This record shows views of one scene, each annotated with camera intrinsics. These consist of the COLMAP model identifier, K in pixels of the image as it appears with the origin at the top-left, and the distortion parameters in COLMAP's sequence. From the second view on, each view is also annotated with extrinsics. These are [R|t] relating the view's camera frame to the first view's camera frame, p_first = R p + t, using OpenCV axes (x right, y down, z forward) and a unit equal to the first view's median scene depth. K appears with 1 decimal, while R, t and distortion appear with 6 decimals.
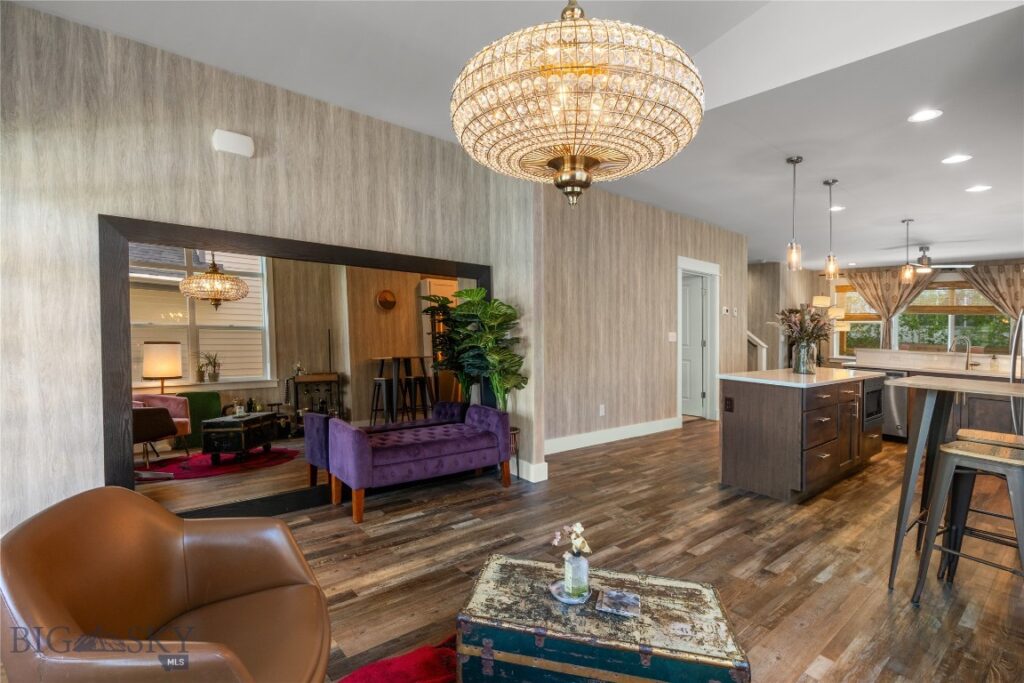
lens RADIAL K [[496.1, 0, 502.5], [0, 496.1, 314.6], [0, 0, 1]] dist [-0.008851, 0.005566]
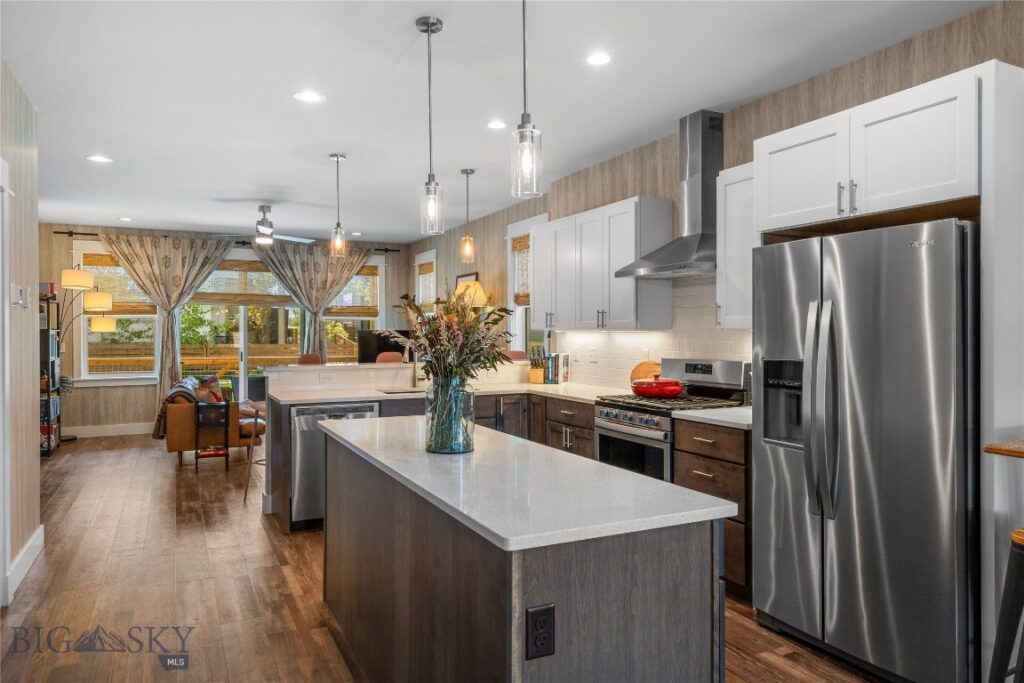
lens RADIAL K [[671.5, 0, 512.5], [0, 671.5, 332.5], [0, 0, 1]] dist [0.008274, 0.006341]
pose [[0.233406, -0.032317, 0.971842, 0.055305], [-0.011406, 0.999288, 0.035969, -0.001924], [-0.972312, -0.019480, 0.232871, 0.622124]]
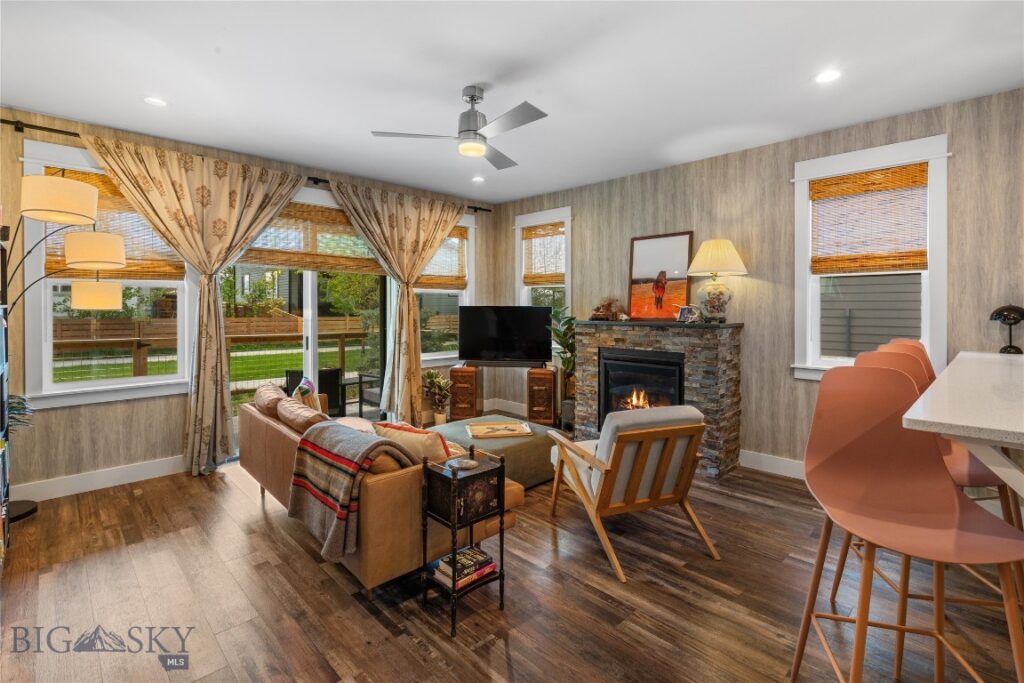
lens RADIAL K [[473.4, 0, 507.9], [0, 473.4, 309.4], [0, 0, 1]] dist [-0.005166, 0.003655]
pose [[-0.066652, -0.039033, 0.997013, 0.655284], [-0.023314, 0.999023, 0.037553, 0.026734], [-0.997504, -0.020742, -0.067497, 1.350297]]
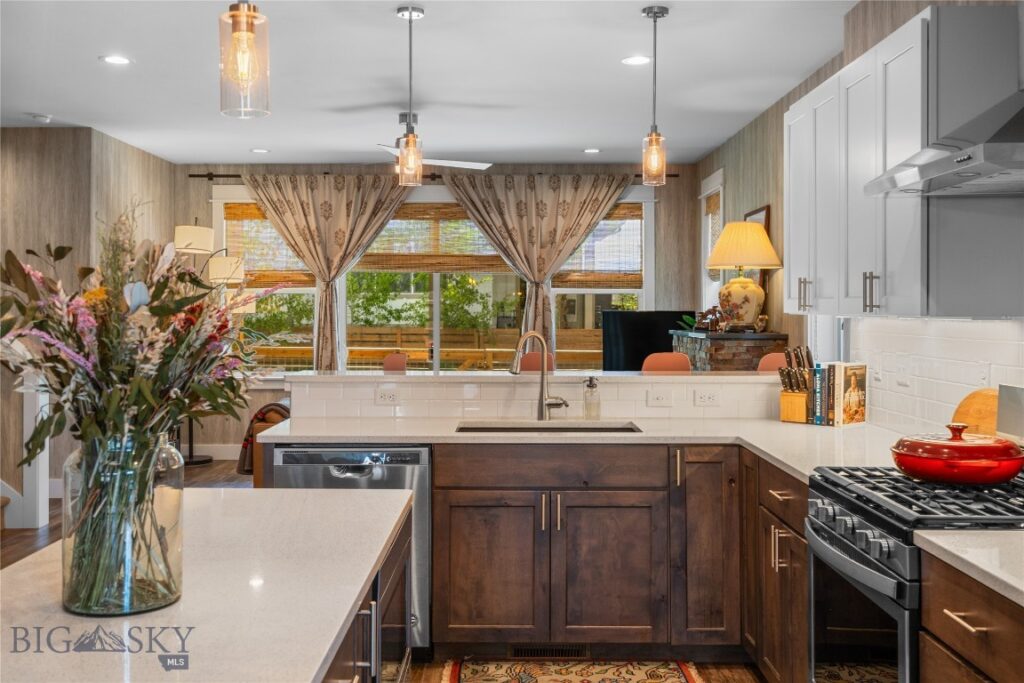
lens RADIAL K [[1037.7, 0, 505.6], [0, 1037.7, 292.3], [0, 0, 1]] dist [0.003685, 0.000000]
pose [[0.647268, -0.016873, 0.762076, 0.311702], [0.002894, 0.999802, 0.019679, -0.001702], [-0.762257, -0.010532, 0.647189, 0.491636]]
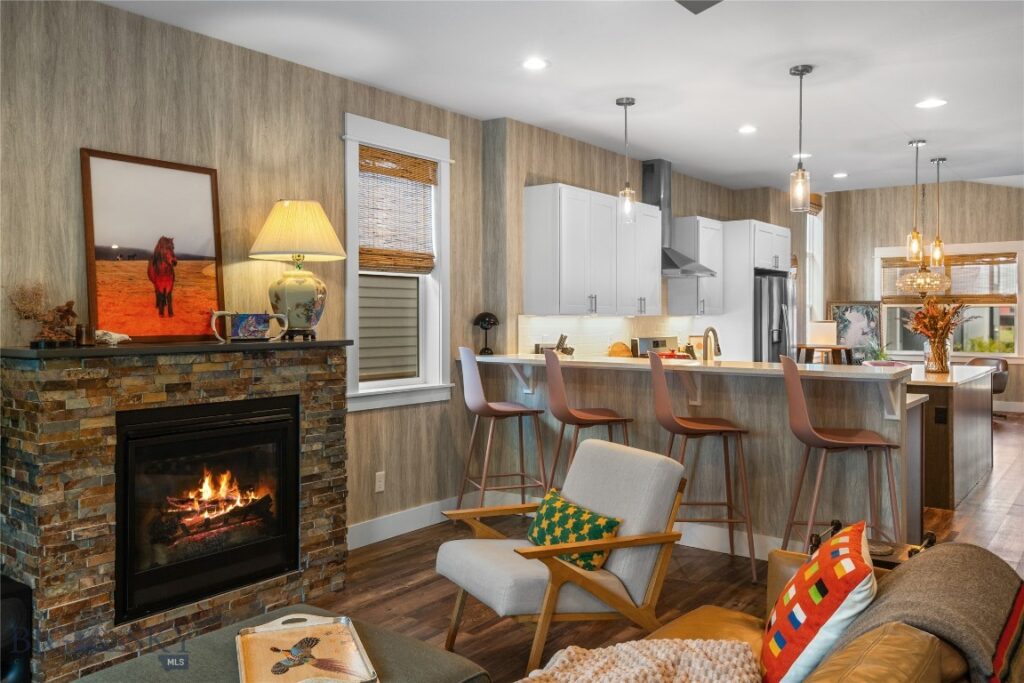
lens RADIAL K [[807.9, 0, 511.2], [0, 807.9, 320.5], [0, 0, 1]] dist [0.007992, 0.000236]
pose [[-0.975022, -0.030655, -0.219983, 1.283001], [-0.026233, 0.999391, -0.022995, 0.059252], [0.220554, -0.016650, -0.975233, 1.721058]]
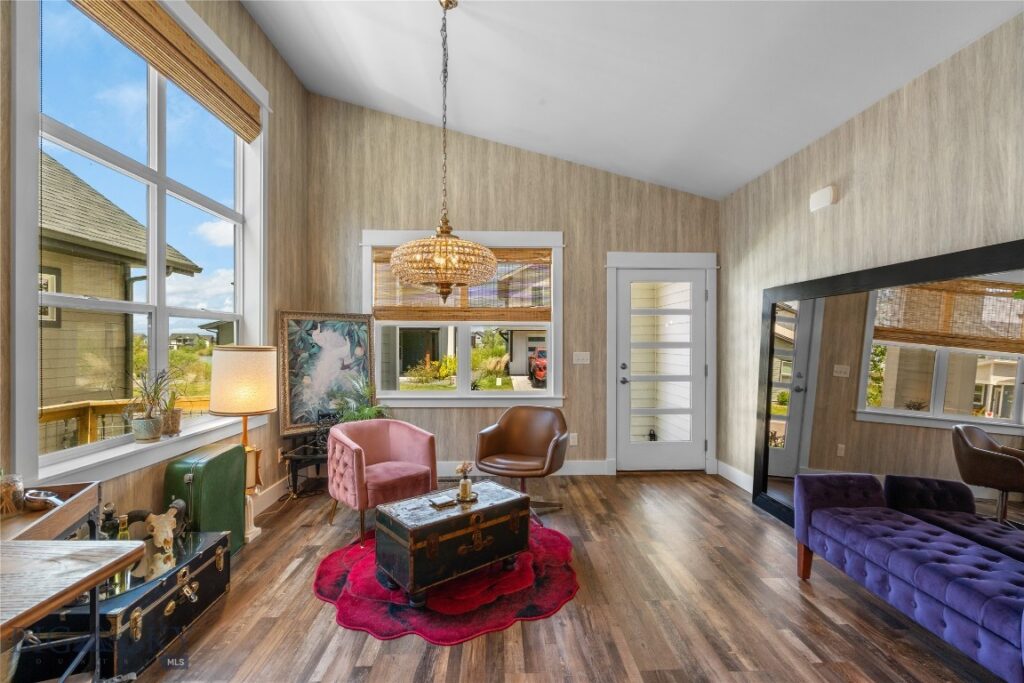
lens RADIAL K [[473.4, 0, 517.4], [0, 473.4, 342.2], [0, 0, 1]] dist [-0.005166, 0.003655]
pose [[-0.612479, -0.031651, -0.789853, 0.363573], [-0.002922, 0.999282, -0.037777, 0.010309], [0.790482, -0.020830, -0.612131, 0.562261]]
